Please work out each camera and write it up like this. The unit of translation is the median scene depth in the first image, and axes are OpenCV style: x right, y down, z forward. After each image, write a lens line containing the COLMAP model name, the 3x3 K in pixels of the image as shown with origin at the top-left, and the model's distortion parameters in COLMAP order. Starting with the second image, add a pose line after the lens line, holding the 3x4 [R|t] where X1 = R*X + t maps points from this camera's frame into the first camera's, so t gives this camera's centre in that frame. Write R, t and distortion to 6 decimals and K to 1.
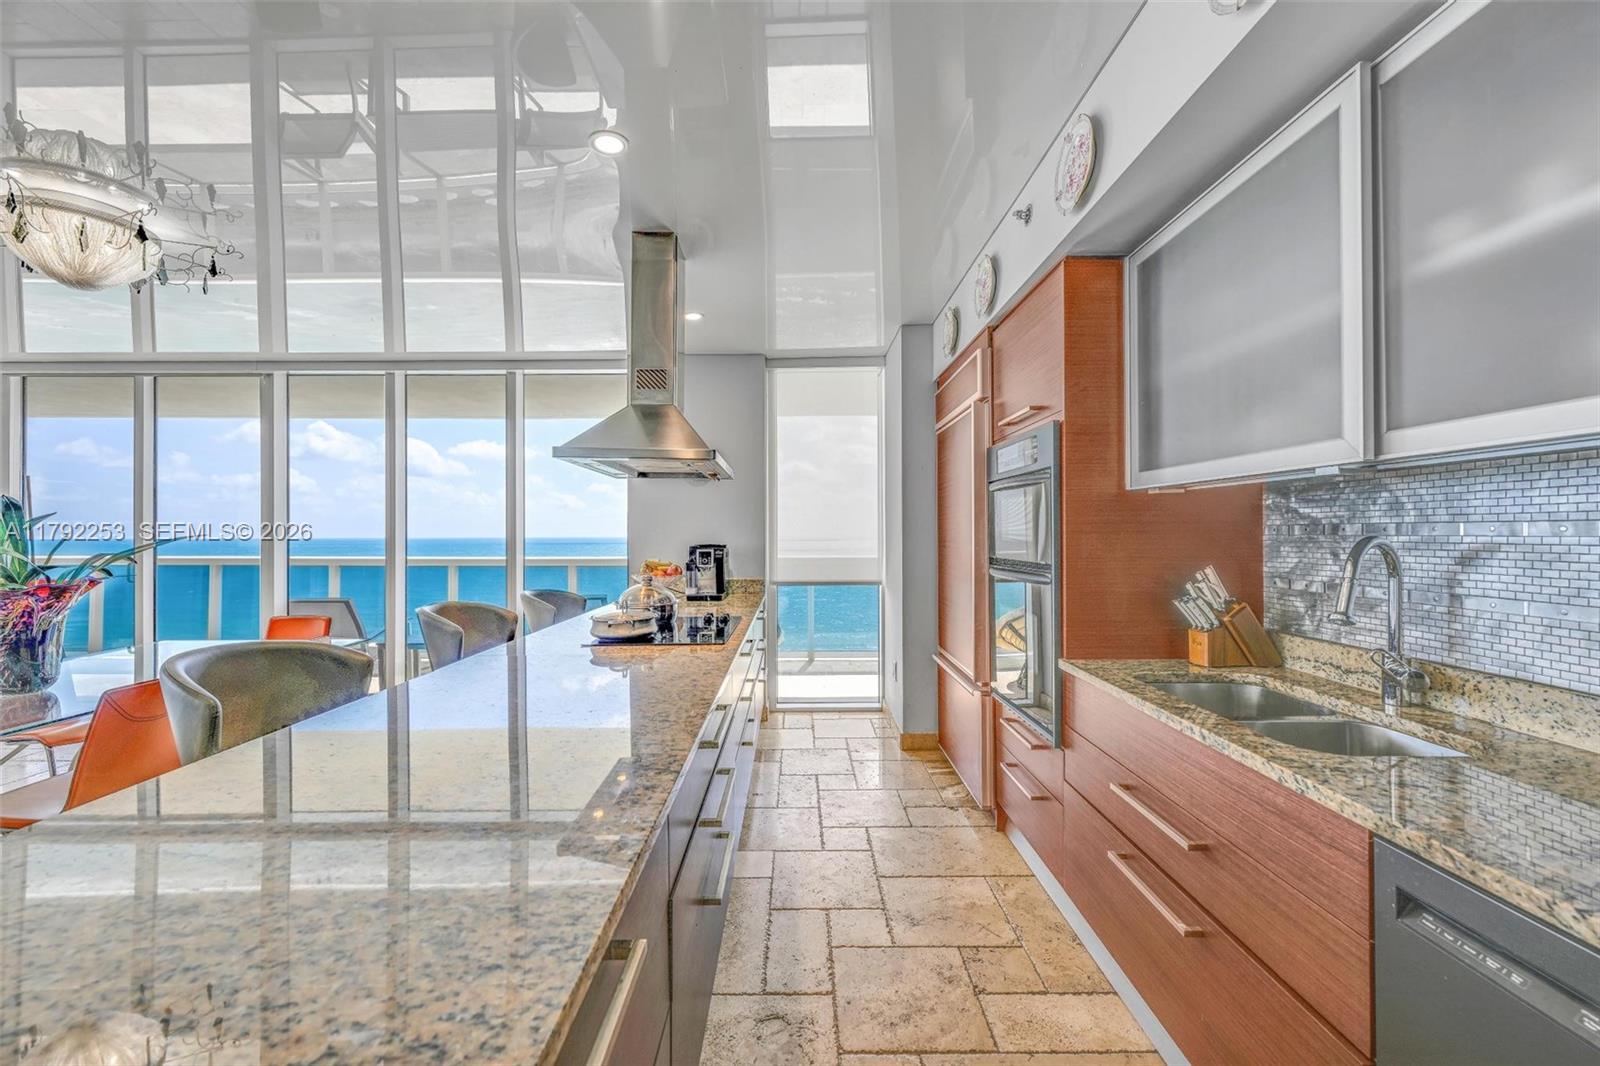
lens RADIAL K [[631.5, 0, 791.9], [0, 631.5, 534.1], [0, 0, 1]] dist [-0.003769, 0.001270]
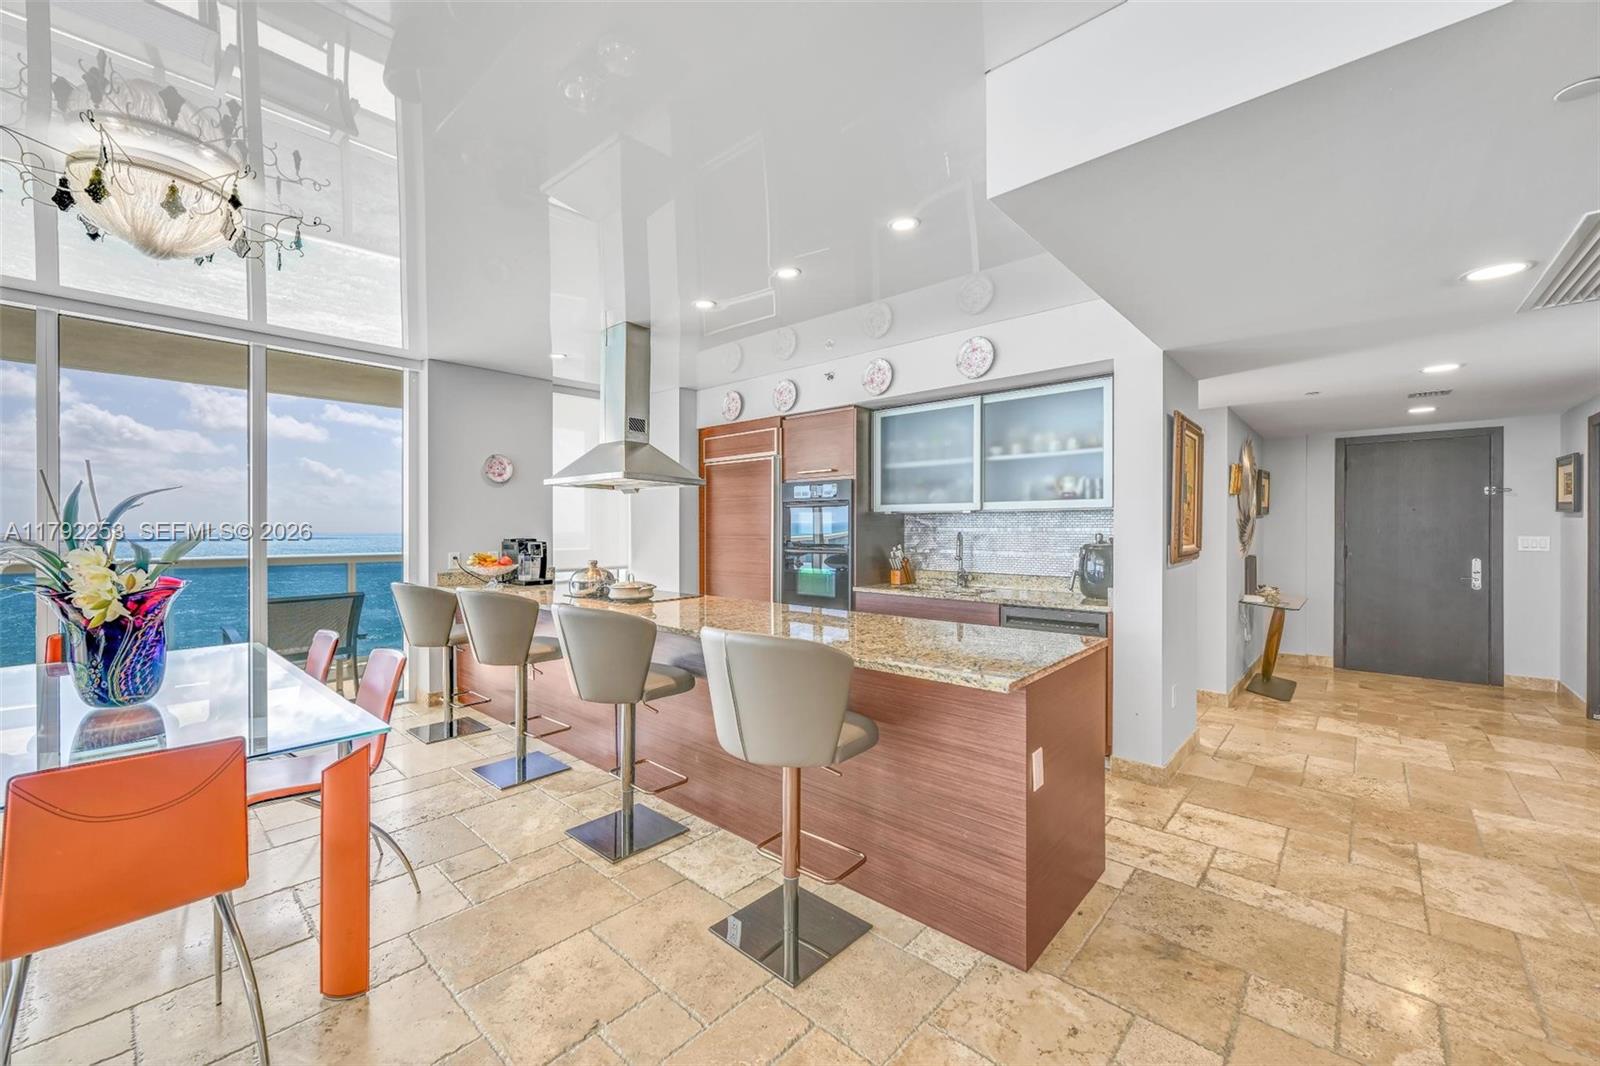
lens RADIAL K [[631.5, 0, 796.0], [0, 631.5, 533.7], [0, 0, 1]] dist [-0.003769, 0.001270]
pose [[0.666115, -0.000694, 0.745848, -1.013169], [-0.002870, 0.999990, 0.003493, 0.002514], [-0.745843, -0.004467, 0.666107, -0.242802]]
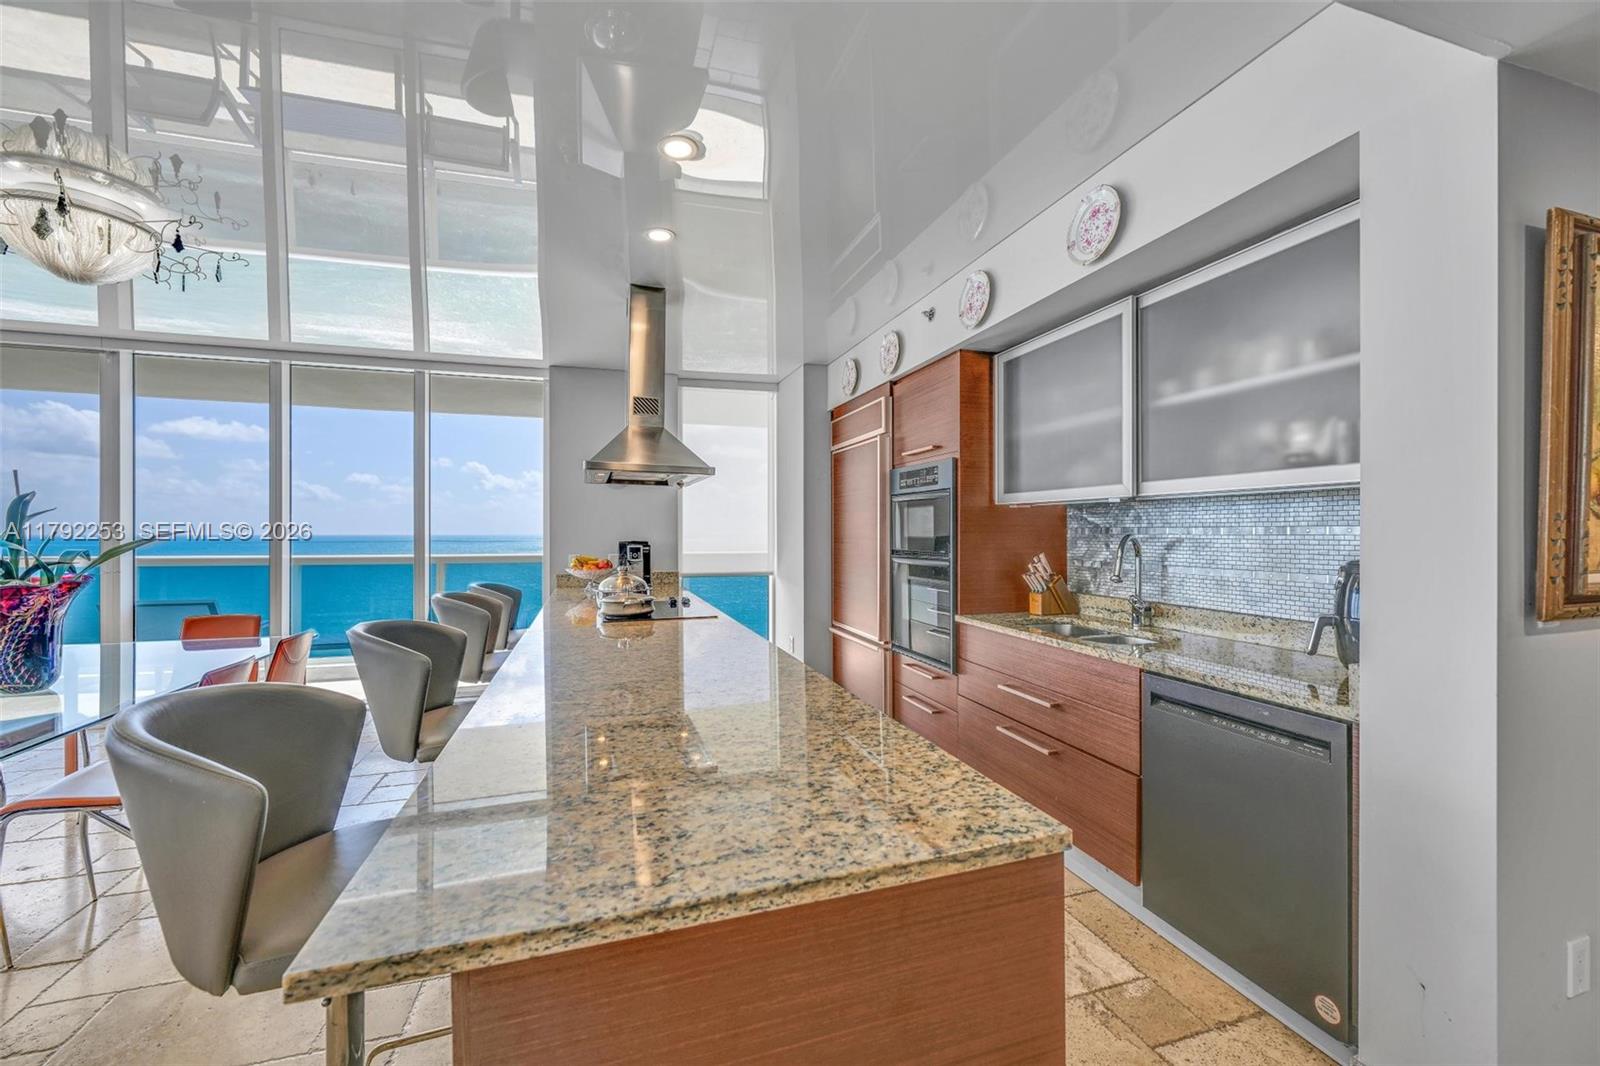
lens RADIAL K [[631.5, 0, 795.3], [0, 631.5, 535.2], [0, 0, 1]] dist [-0.003769, 0.001270]
pose [[0.952580, 0.001717, 0.304284, -0.300739], [-0.002814, 0.999991, 0.003165, 0.001426], [-0.304276, -0.003871, 0.952576, -0.242671]]
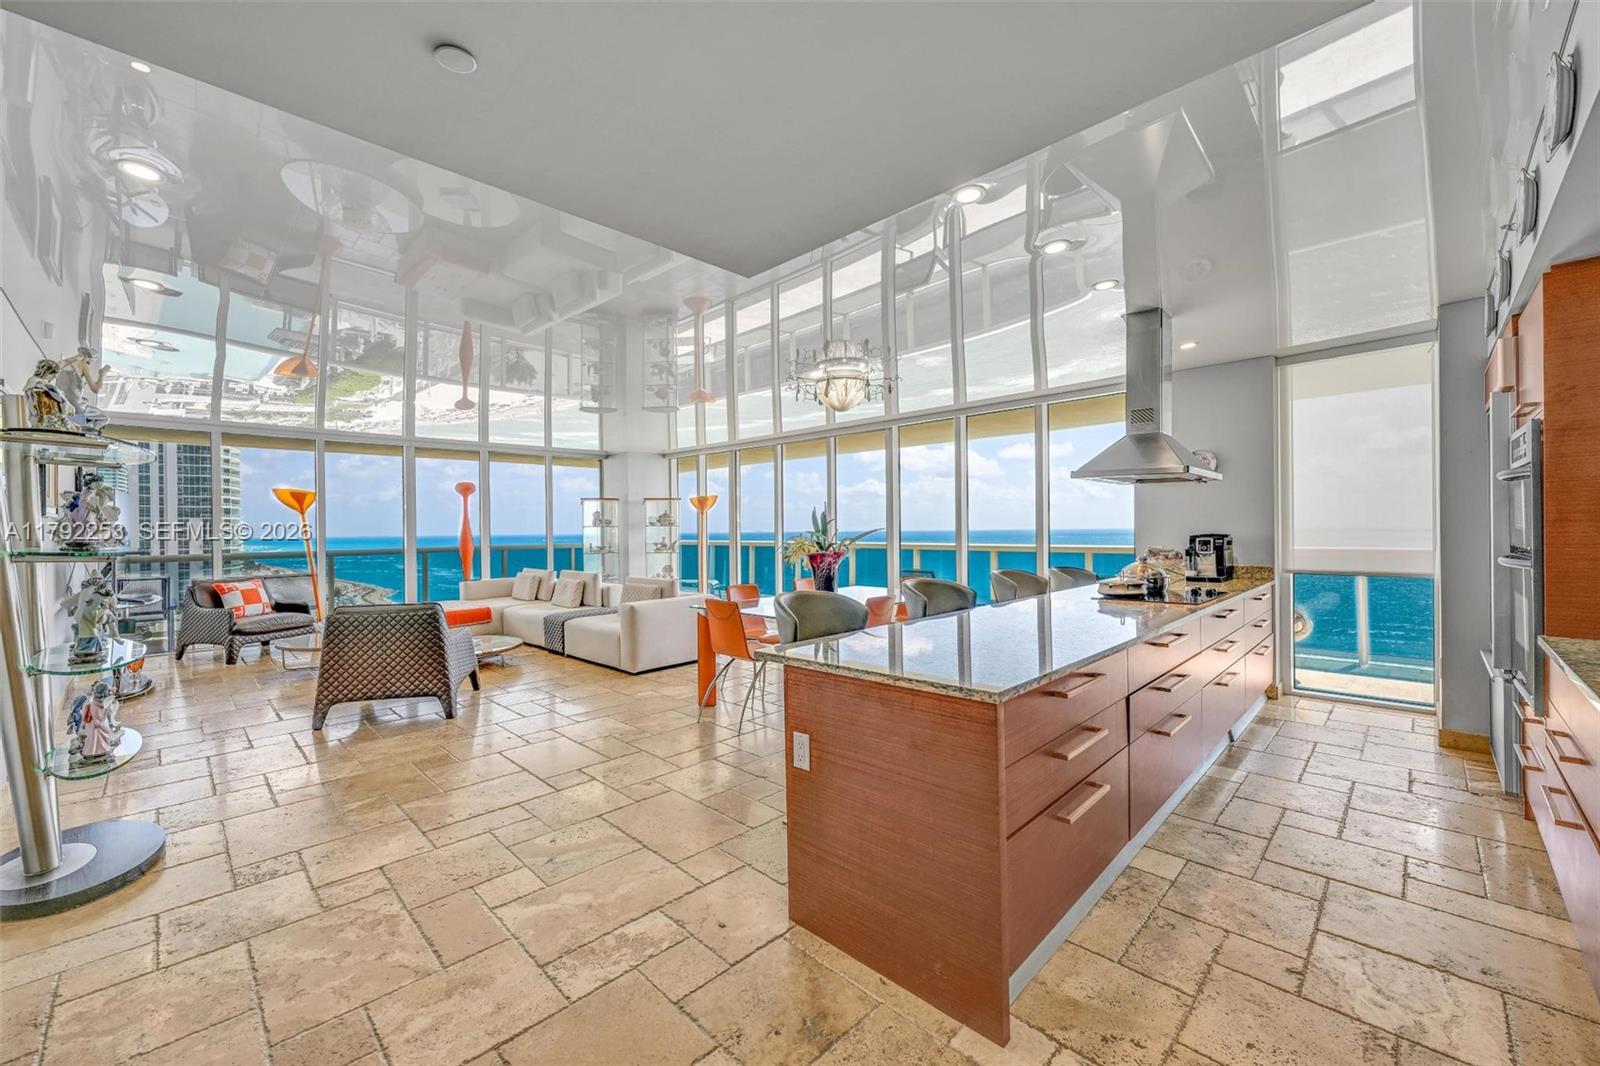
lens RADIAL K [[631.5, 0, 799.7], [0, 631.5, 527.9], [0, 0, 1]] dist [-0.003769, 0.001270]
pose [[0.717916, -0.006875, -0.696096, 0.198078], [0.009001, 0.999959, -0.000592, -0.001757], [0.696072, -0.005841, 0.717949, -0.519845]]
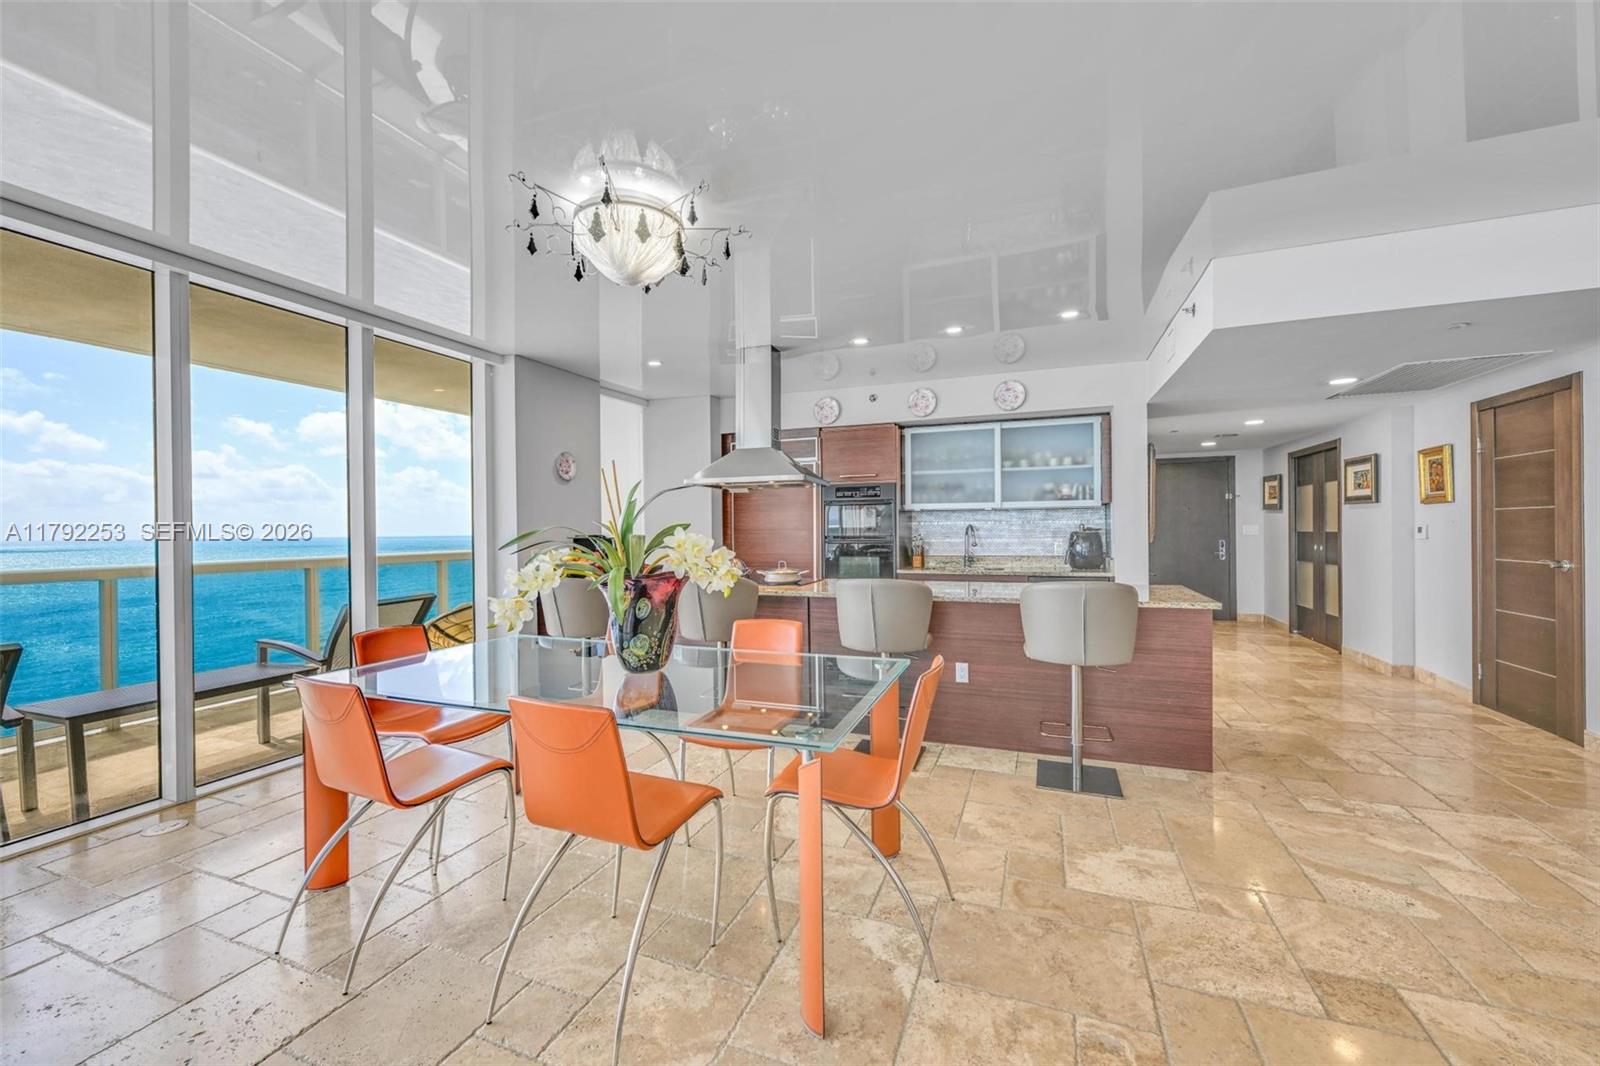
lens RADIAL K [[631.5, 0, 798.9], [0, 631.5, 535.3], [0, 0, 1]] dist [-0.003769, 0.001270]
pose [[0.350376, -0.008740, 0.936568, -1.703564], [0.009664, 0.999937, 0.005716, 0.019843], [-0.936559, 0.007048, 0.350438, 0.323783]]
